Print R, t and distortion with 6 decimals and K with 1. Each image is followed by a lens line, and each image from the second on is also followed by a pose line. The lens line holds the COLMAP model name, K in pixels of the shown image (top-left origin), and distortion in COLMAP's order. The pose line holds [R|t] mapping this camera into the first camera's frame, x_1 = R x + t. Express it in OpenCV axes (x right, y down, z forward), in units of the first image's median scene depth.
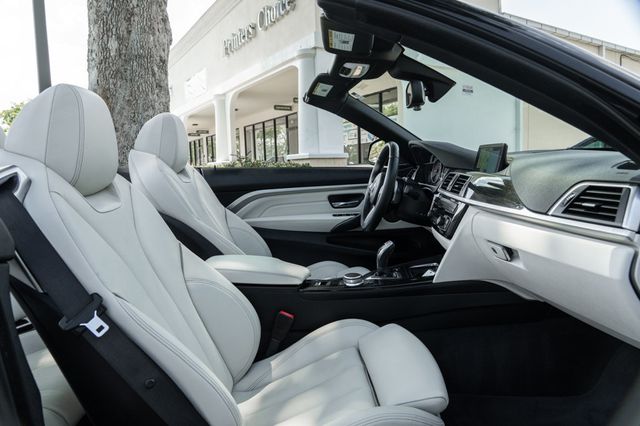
lens RADIAL K [[444.2, 0, 320.0], [0, 444.2, 213.0], [0, 0, 1]] dist [-0.015906, -0.002155]
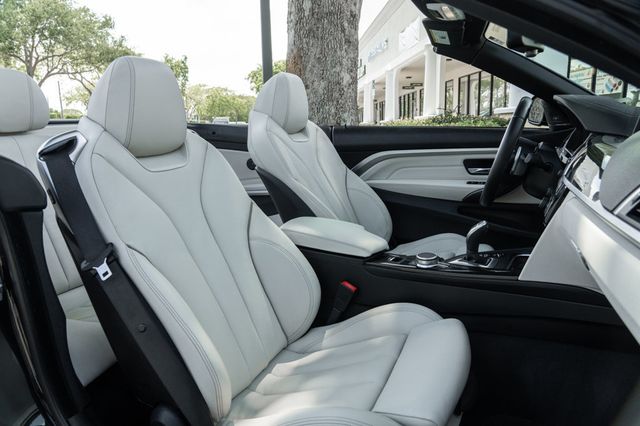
lens RADIAL K [[444.2, 0, 320.0], [0, 444.2, 213.0], [0, 0, 1]] dist [-0.015906, -0.002155]
pose [[0.879254, 0.099715, -0.465800, 0.190677], [-0.051030, 0.991935, 0.116020, -0.022450], [0.473612, -0.078242, 0.877251, 0.091717]]
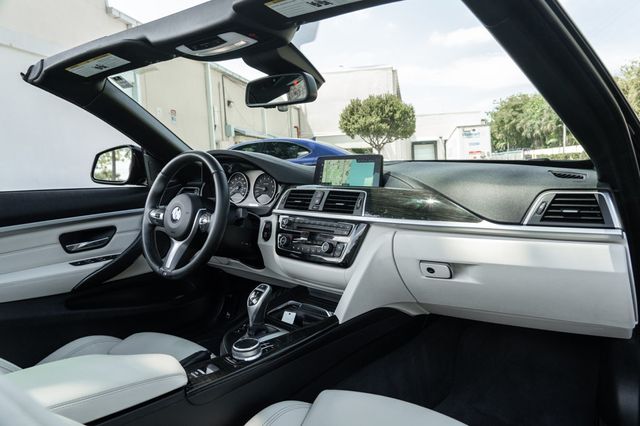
lens RADIAL K [[444.2, 0, 320.0], [0, 444.2, 213.0], [0, 0, 1]] dist [-0.015906, -0.002155]
pose [[0.602102, -0.068188, 0.795502, -0.260862], [0.105813, 0.994373, 0.005146, -0.034755], [-0.791376, 0.081076, 0.605929, 0.334499]]
